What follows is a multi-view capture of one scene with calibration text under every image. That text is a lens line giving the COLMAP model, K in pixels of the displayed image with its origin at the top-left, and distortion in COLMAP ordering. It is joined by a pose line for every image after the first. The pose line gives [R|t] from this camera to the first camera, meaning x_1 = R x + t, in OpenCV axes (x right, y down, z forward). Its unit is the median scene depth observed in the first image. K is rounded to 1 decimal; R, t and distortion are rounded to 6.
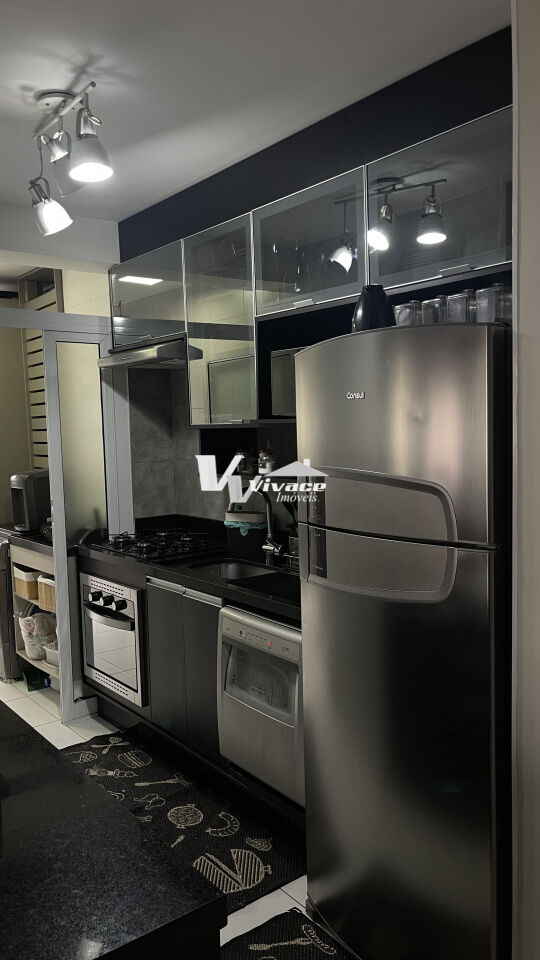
lens RADIAL K [[726.4, 0, 277.3], [0, 726.4, 483.7], [0, 0, 1]] dist [0.042690, -0.041941]
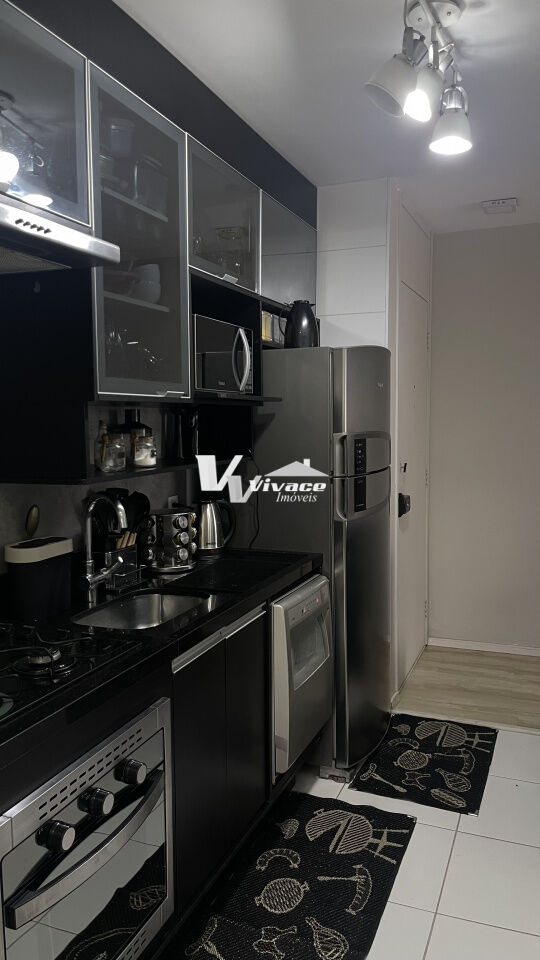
lens RADIAL K [[726.4, 0, 269.7], [0, 726.4, 482.9], [0, 0, 1]] dist [0.042690, -0.041941]
pose [[-0.492775, -0.053179, 0.868530, -0.734653], [0.097287, 0.988506, 0.115722, -0.072365], [-0.864701, 0.141522, -0.481938, 1.250670]]
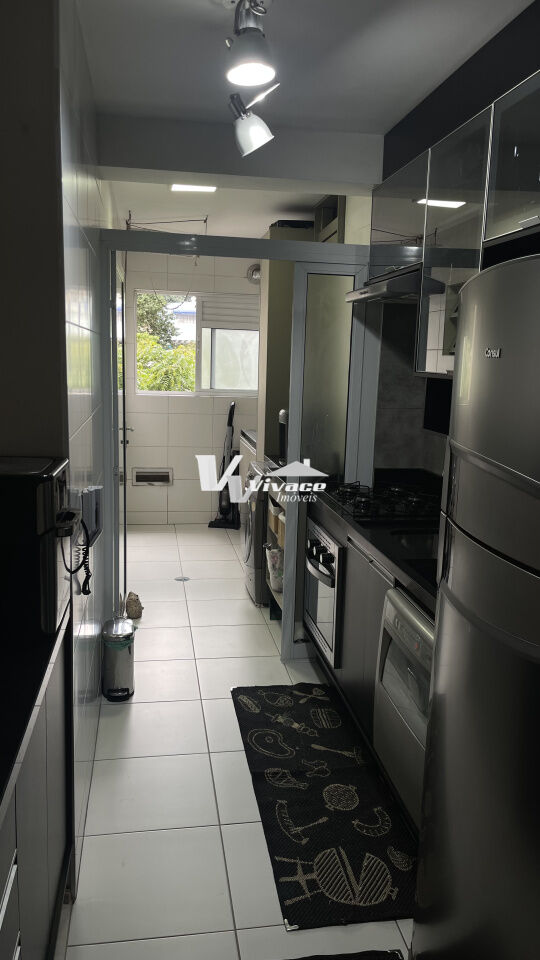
lens RADIAL K [[726.4, 0, 265.2], [0, 726.4, 485.0], [0, 0, 1]] dist [0.042690, -0.041941]
pose [[0.867137, 0.138126, -0.478533, 0.169341], [-0.093327, 0.988819, 0.116303, -0.033641], [0.489247, -0.056190, 0.870333, 0.158952]]
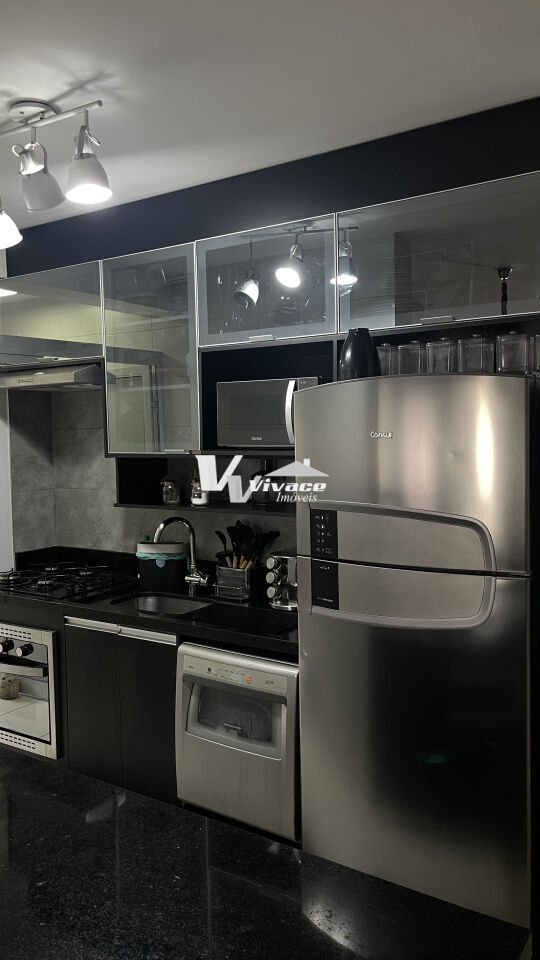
lens RADIAL K [[726.4, 0, 268.4], [0, 726.4, 478.5], [0, 0, 1]] dist [0.042690, -0.041941]
pose [[0.949757, -0.009798, 0.312834, -0.232926], [0.018600, 0.999510, -0.025165, -0.021603], [-0.312434, 0.029719, 0.949474, 0.031620]]
